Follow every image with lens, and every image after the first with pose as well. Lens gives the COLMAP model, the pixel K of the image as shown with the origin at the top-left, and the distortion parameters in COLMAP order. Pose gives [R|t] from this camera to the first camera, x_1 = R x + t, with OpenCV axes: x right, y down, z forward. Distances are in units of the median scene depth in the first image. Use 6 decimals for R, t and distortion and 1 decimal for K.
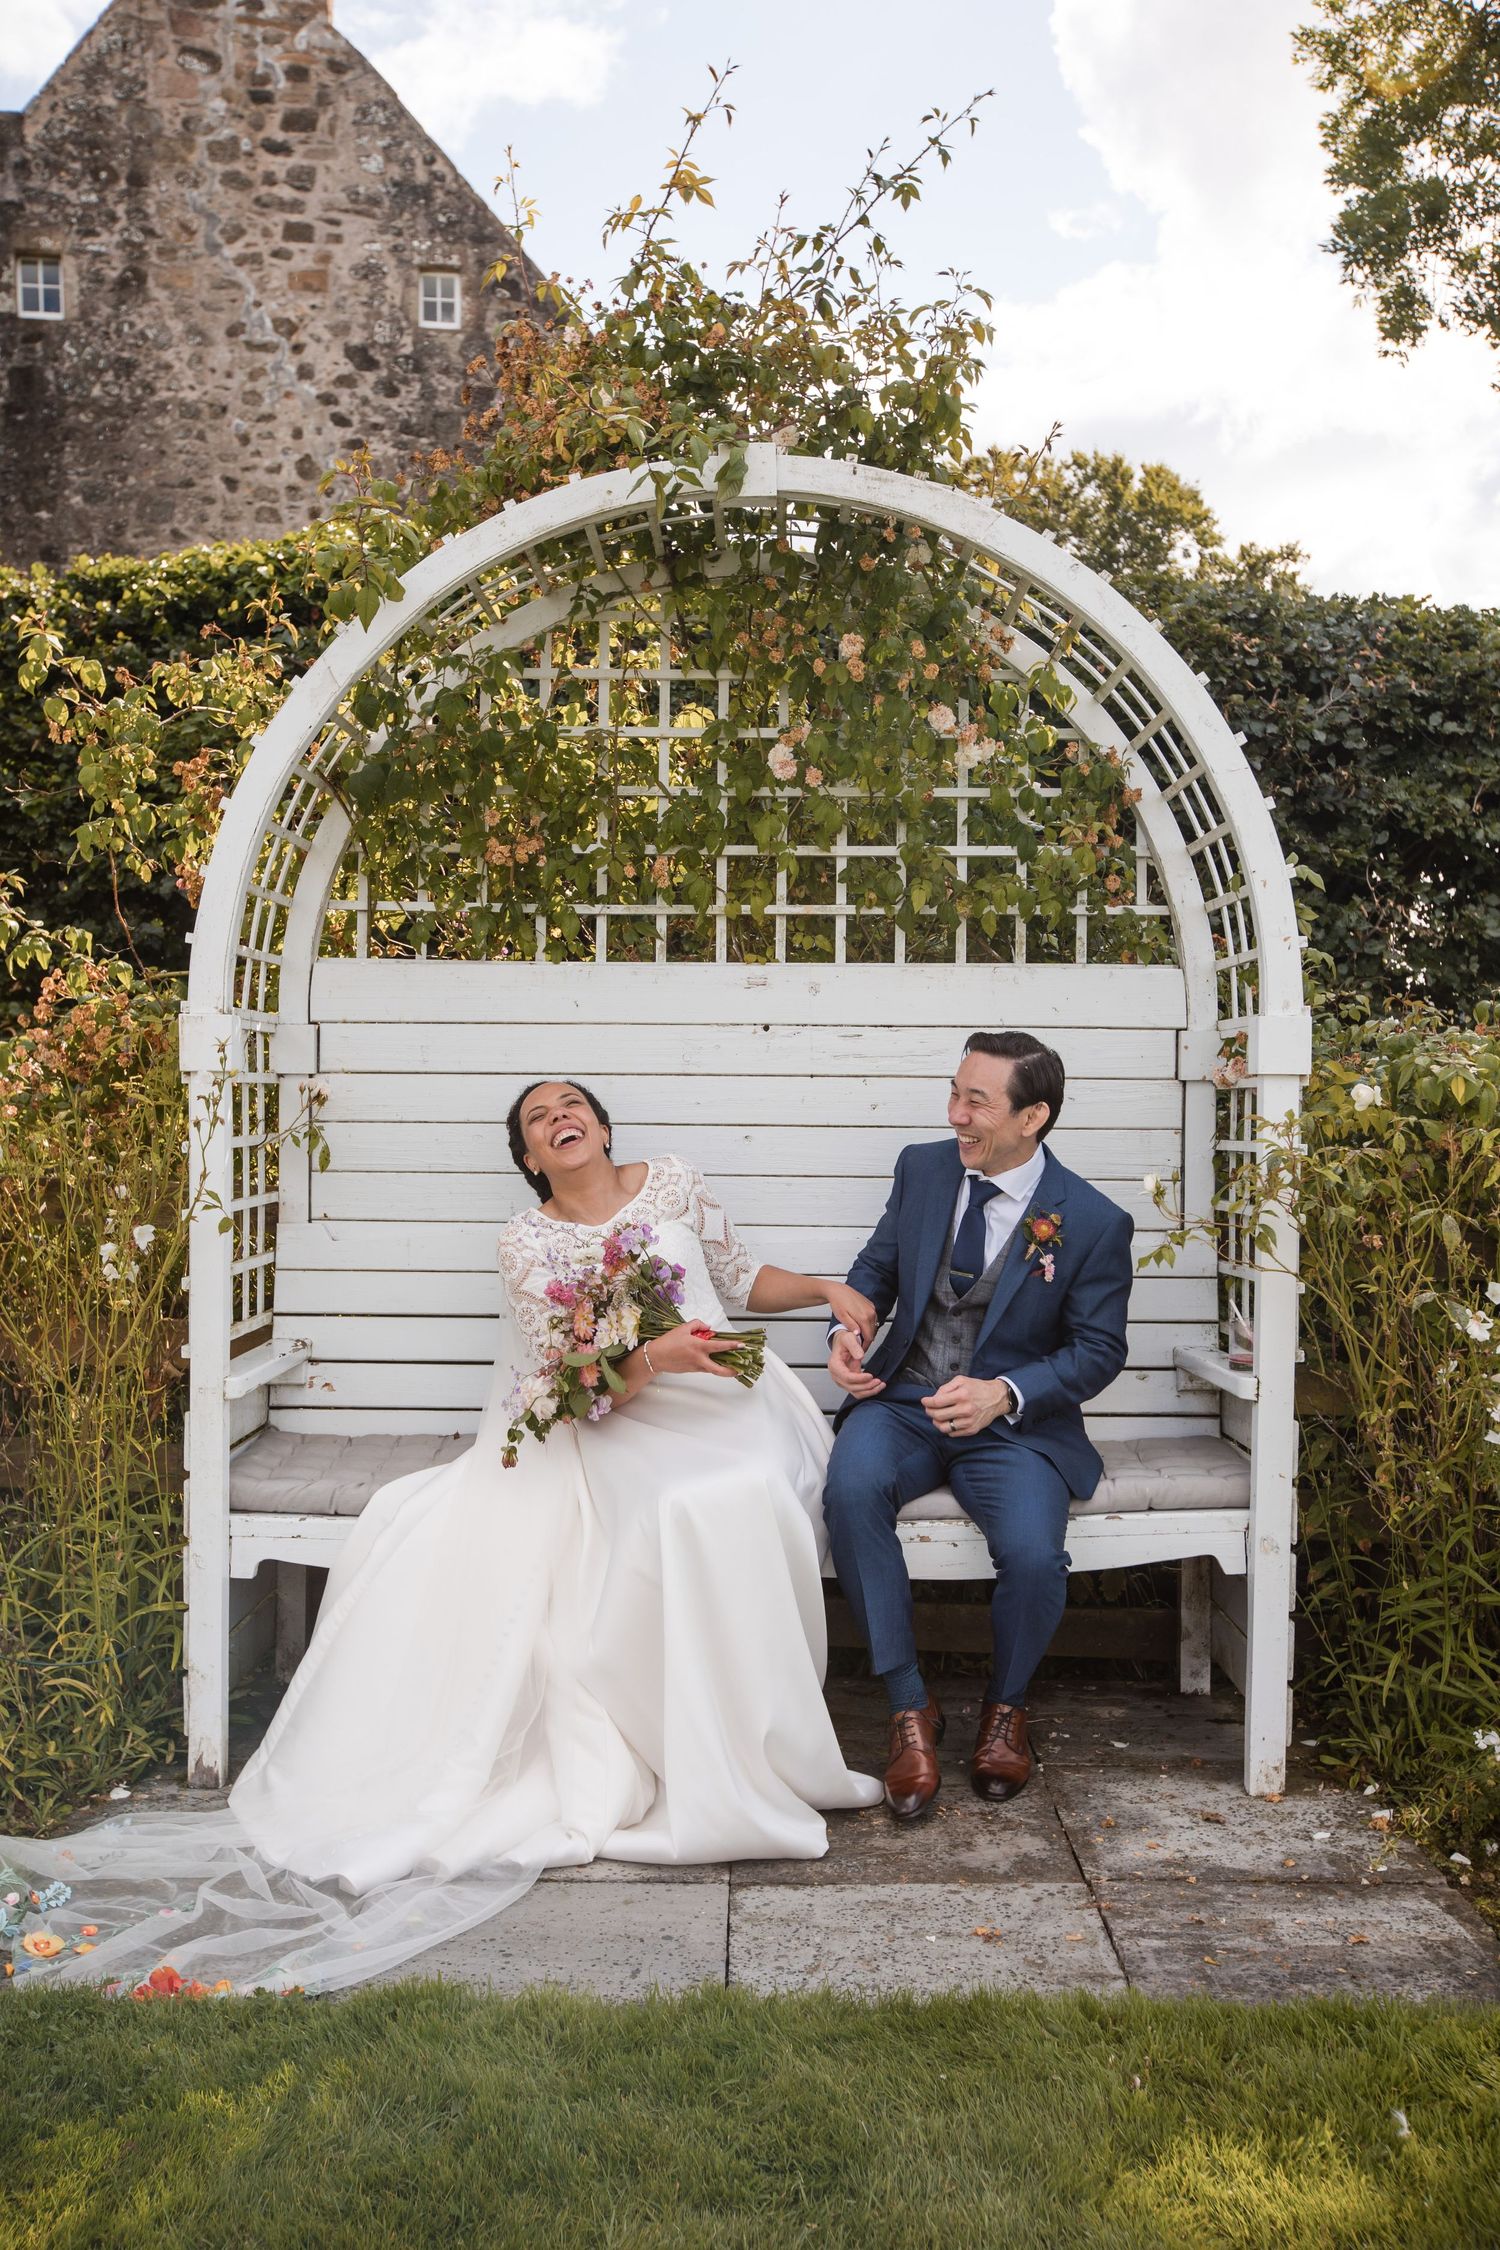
lens RADIAL K [[2200.1, 0, 750.0], [0, 2200.1, 1125.0], [0, 0, 1]] dist [0.003715, 0.143020]
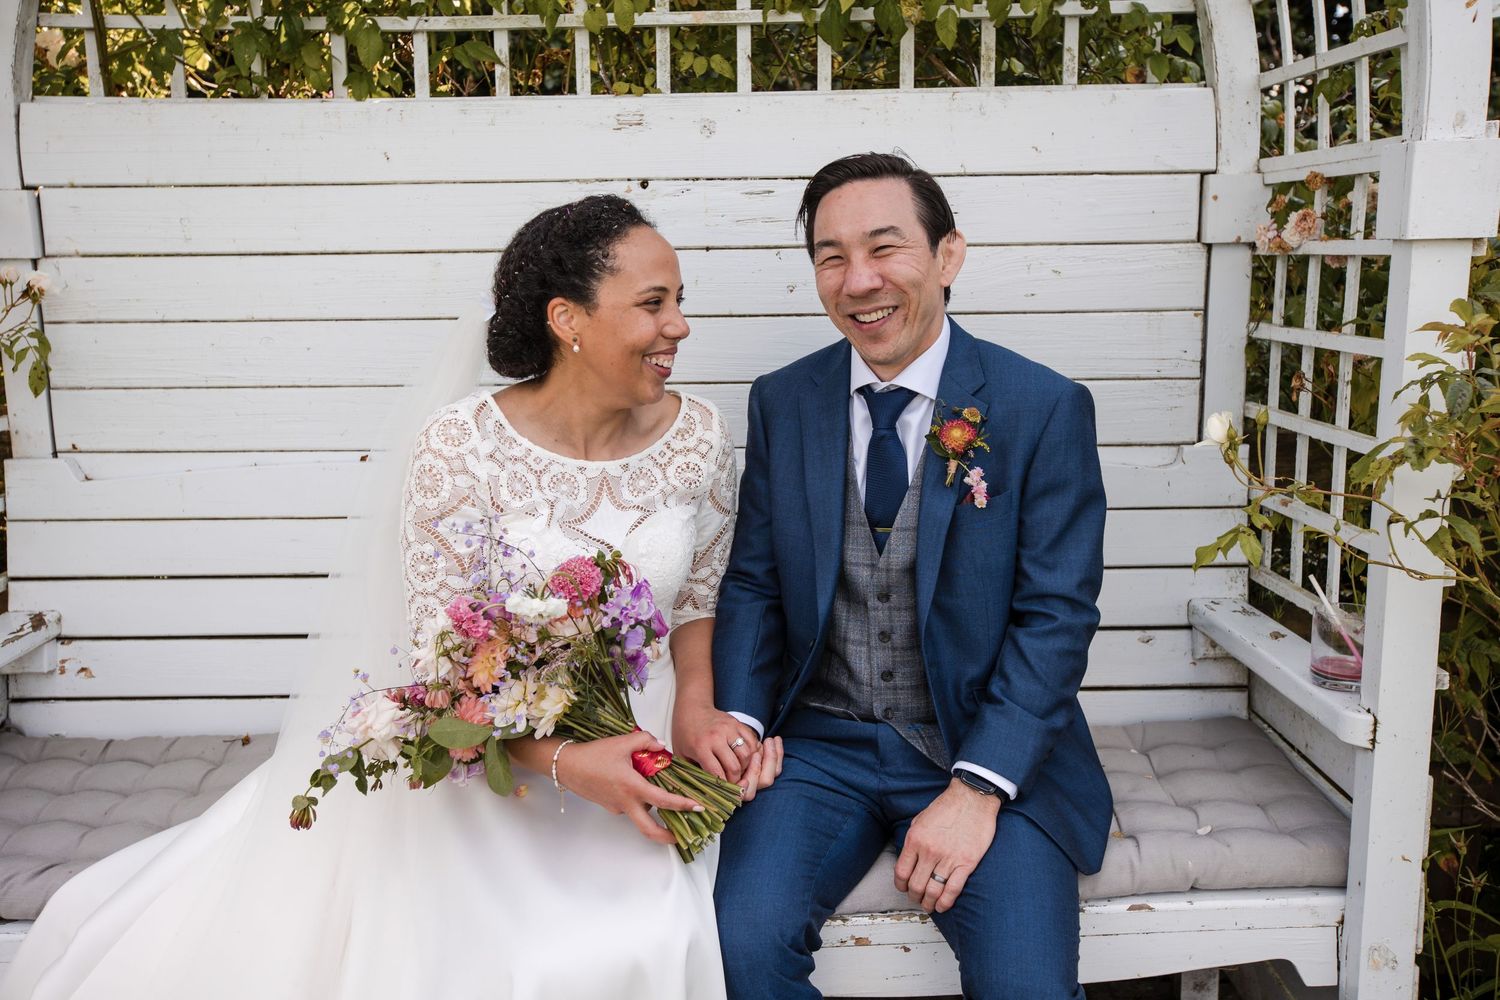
lens RADIAL K [[1466.8, 0, 750.0], [0, 1466.8, 500.0], [0, 0, 1]] dist [0.003715, 0.143020]
pose [[0.999770, -0.021093, -0.003838, 0.042419], [0.021437, 0.986210, 0.164102, -0.019492], [0.000324, -0.164147, 0.986436, 0.493103]]
